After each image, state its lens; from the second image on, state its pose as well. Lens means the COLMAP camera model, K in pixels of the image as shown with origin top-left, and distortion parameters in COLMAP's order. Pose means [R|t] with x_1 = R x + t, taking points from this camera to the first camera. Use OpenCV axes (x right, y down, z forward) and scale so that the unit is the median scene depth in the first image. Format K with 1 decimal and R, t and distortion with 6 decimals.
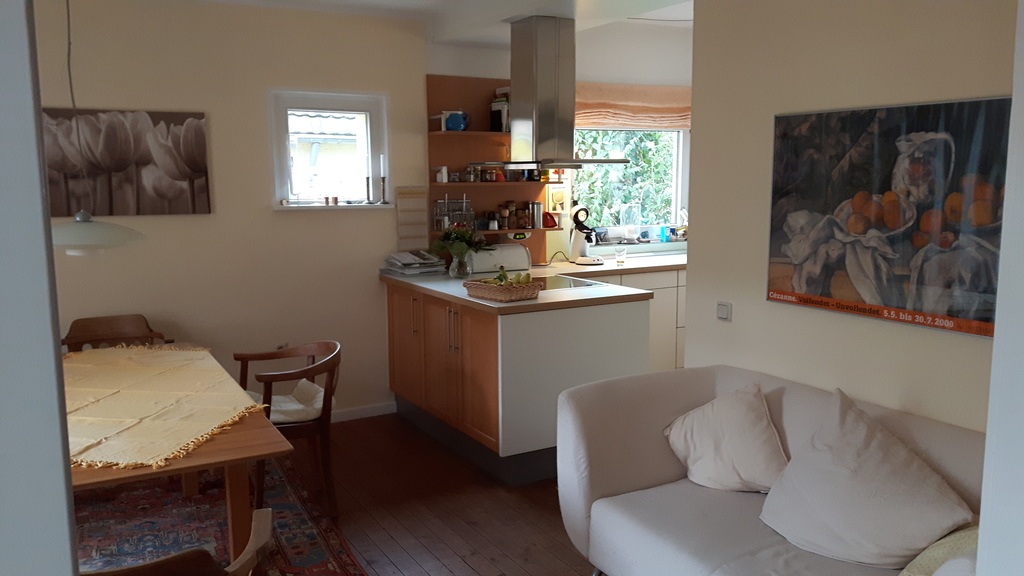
lens RADIAL K [[820.4, 0, 512.0], [0, 820.4, 288.0], [0, 0, 1]] dist [0.002623, 0.000526]
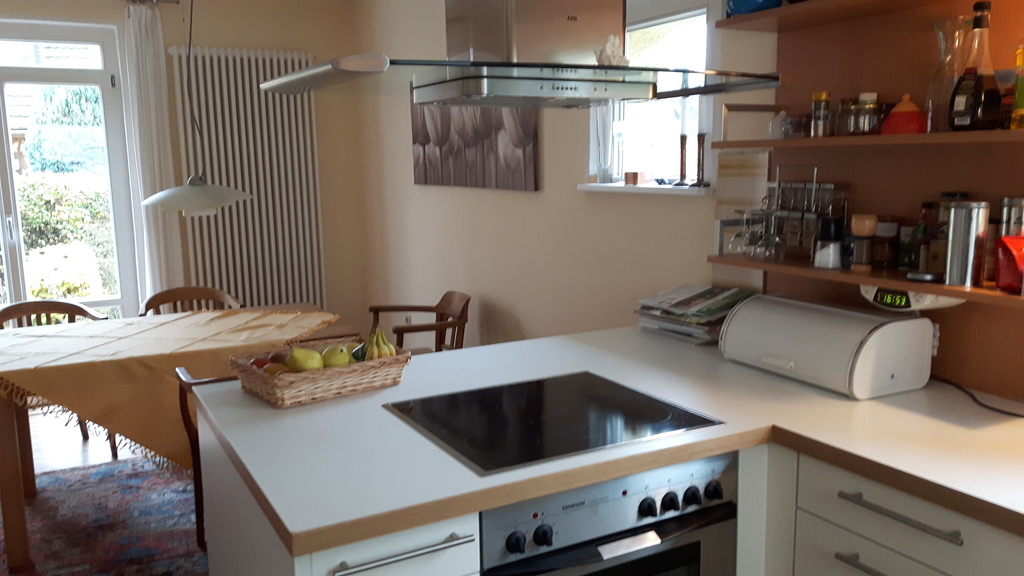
lens RADIAL K [[820.4, 0, 512.0], [0, 820.4, 288.0], [0, 0, 1]] dist [0.002623, 0.000526]
pose [[0.006154, 0.150959, -0.988521, 0.363101], [-0.121871, 0.981284, 0.149095, -0.106278], [0.992527, 0.119554, 0.024436, 0.911005]]
